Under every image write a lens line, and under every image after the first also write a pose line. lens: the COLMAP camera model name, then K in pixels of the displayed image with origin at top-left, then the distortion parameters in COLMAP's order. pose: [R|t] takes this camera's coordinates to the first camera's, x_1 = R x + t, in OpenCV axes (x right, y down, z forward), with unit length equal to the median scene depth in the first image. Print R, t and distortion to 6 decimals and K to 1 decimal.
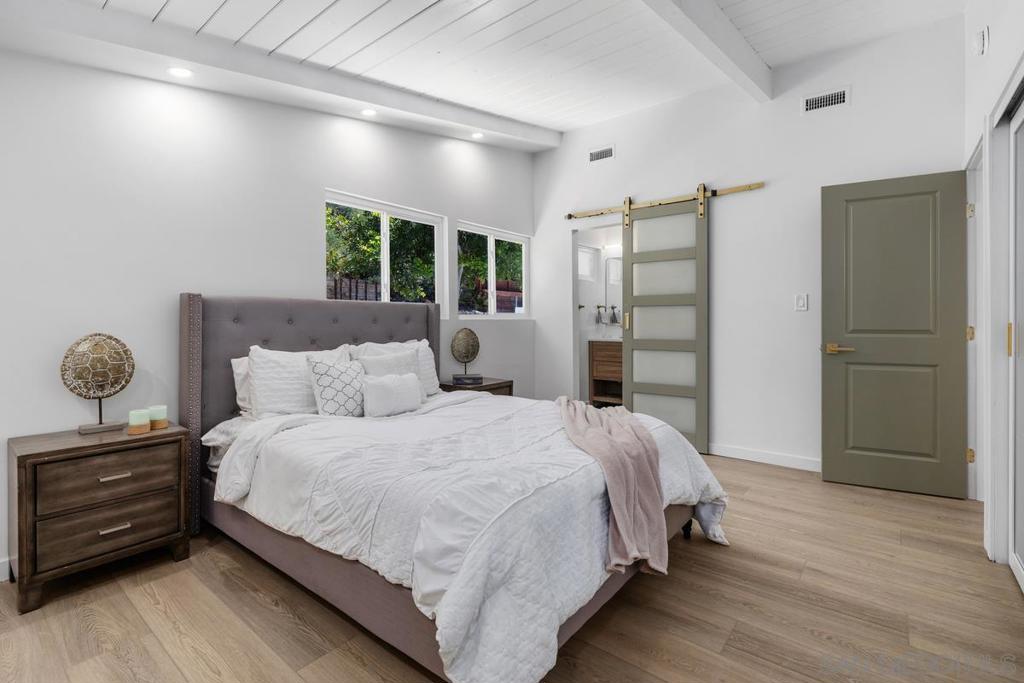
lens RADIAL K [[470.3, 0, 520.9], [0, 470.3, 325.7], [0, 0, 1]] dist [-0.005722, 0.001439]
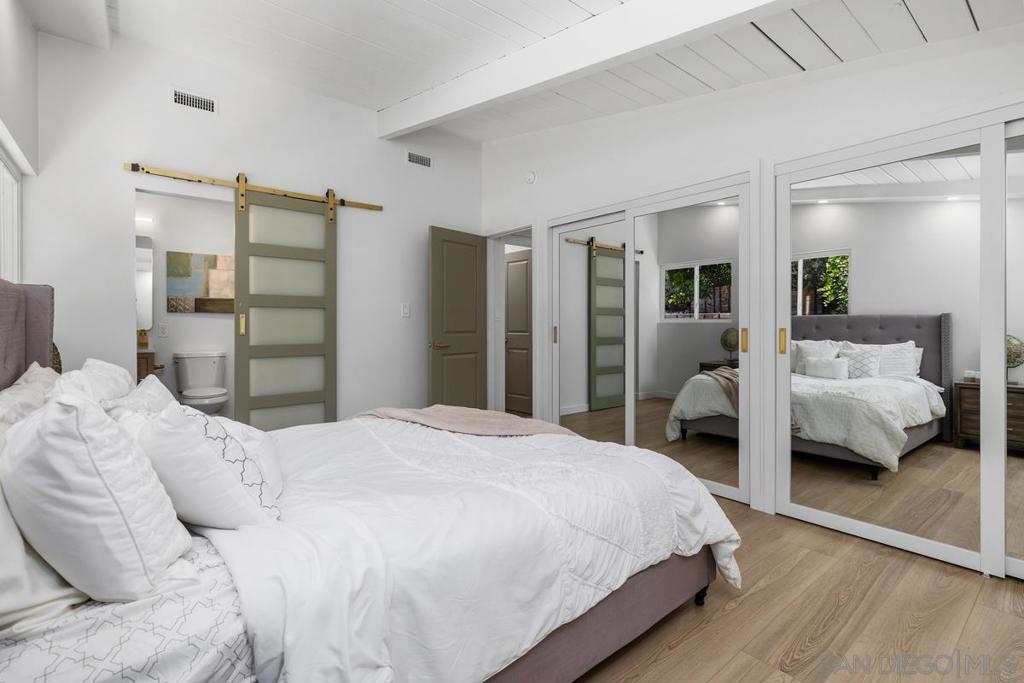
lens RADIAL K [[470.3, 0, 512.0], [0, 470.3, 324.0], [0, 0, 1]] dist [-0.005722, 0.001439]
pose [[0.216239, 0.007440, 0.976312, -0.520656], [0.009378, 0.999909, -0.009697, 0.002381], [-0.976295, 0.011252, 0.216149, 0.405050]]
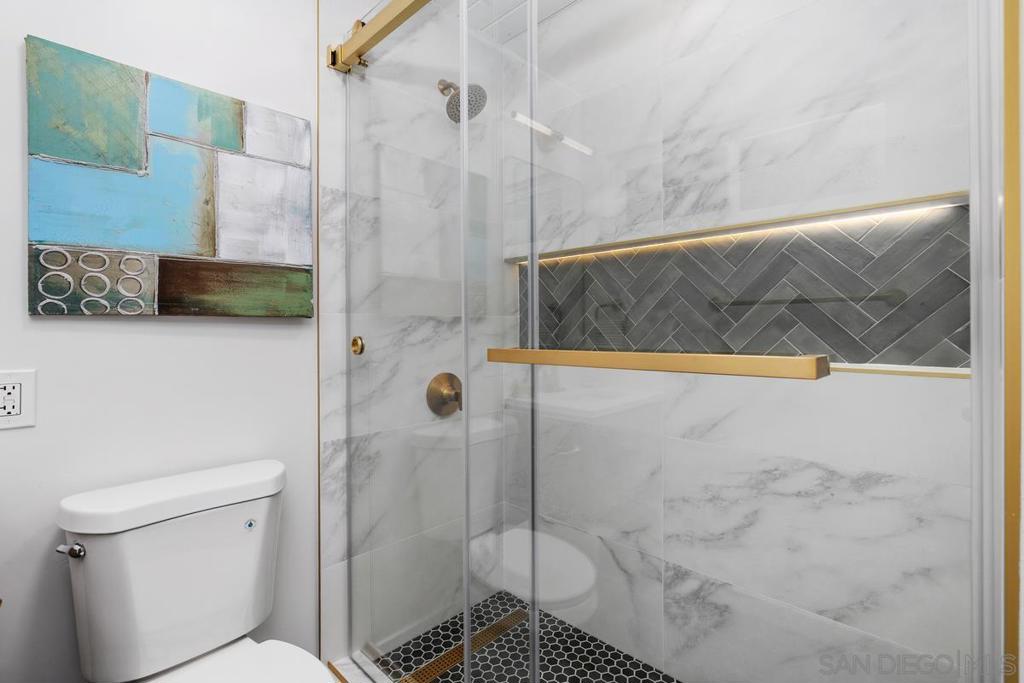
lens RADIAL K [[470.3, 0, 527.5], [0, 470.3, 327.2], [0, 0, 1]] dist [-0.005722, 0.001439]
pose [[0.083331, 0.004915, 0.996510, 0.200779], [0.015636, 0.999858, -0.006239, -0.033617], [-0.996399, 0.016101, 0.083242, 1.201830]]
